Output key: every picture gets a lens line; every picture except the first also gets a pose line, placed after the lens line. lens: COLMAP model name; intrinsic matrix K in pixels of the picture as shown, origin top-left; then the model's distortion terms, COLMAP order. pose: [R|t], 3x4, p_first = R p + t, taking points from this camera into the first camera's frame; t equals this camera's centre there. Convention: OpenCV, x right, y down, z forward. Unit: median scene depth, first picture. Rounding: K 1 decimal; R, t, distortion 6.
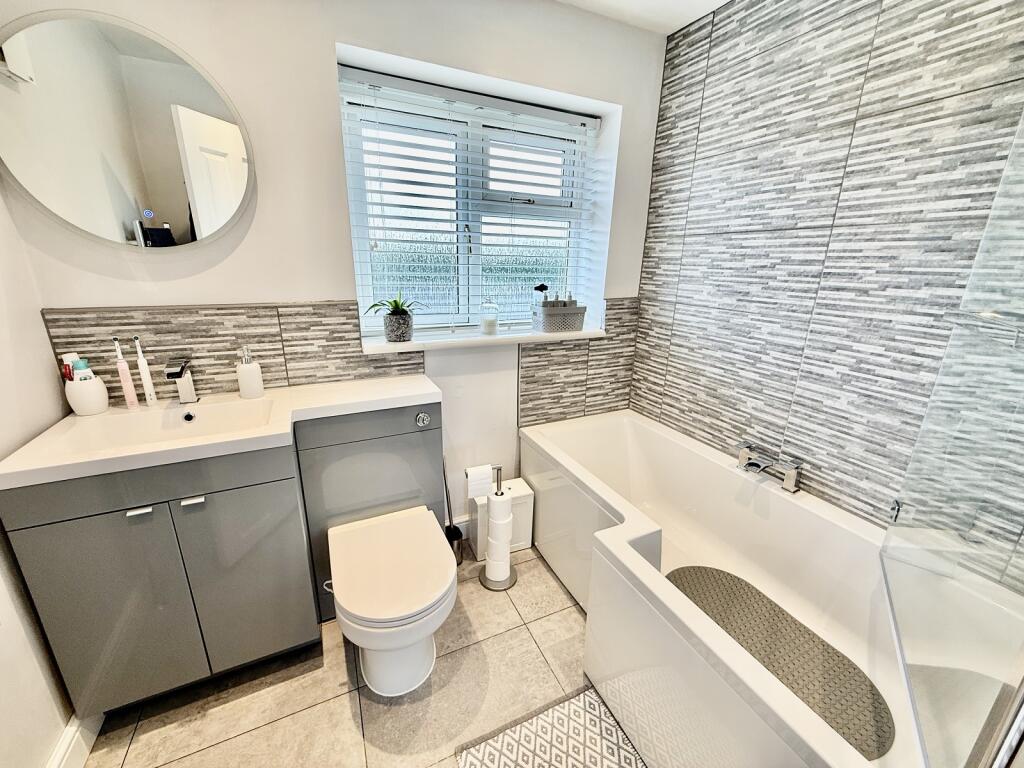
lens RADIAL K [[413.4, 0, 511.5], [0, 413.4, 383.4], [0, 0, 1]] dist [0.000706, -0.000204]
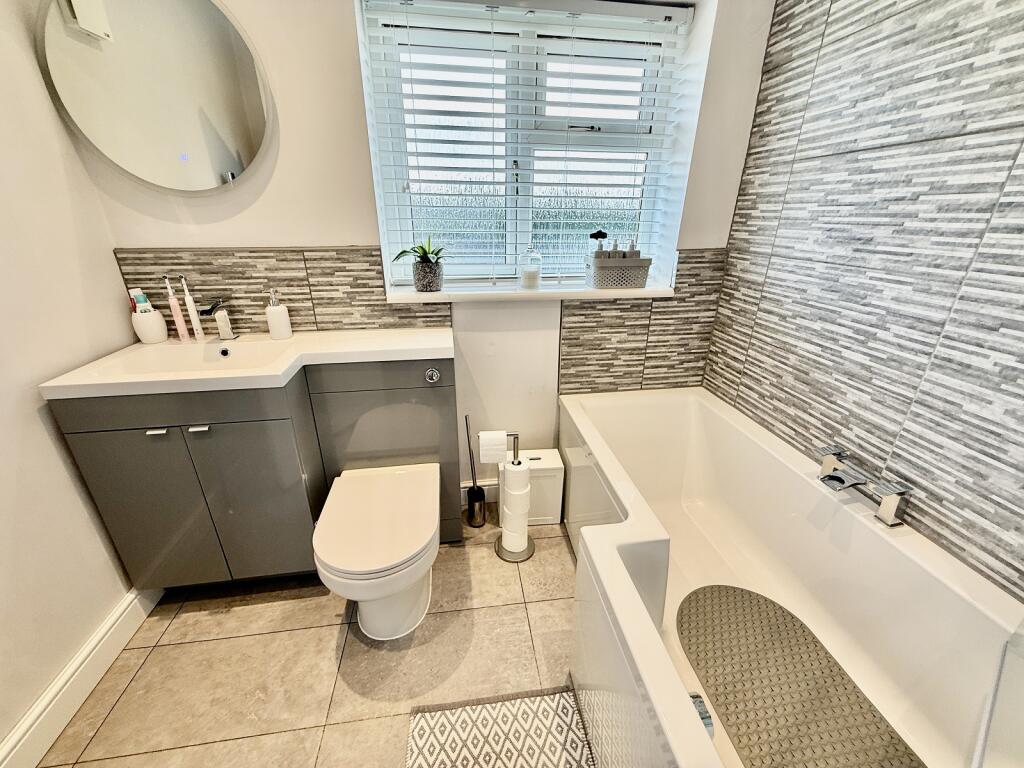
lens RADIAL K [[413.4, 0, 510.6], [0, 413.4, 384.0], [0, 0, 1]] dist [0.000706, -0.000204]
pose [[0.954746, 0.100955, -0.279766, 0.222235], [-0.073061, 0.991416, 0.108425, -0.008298], [0.288310, -0.083078, 0.953926, 0.144884]]
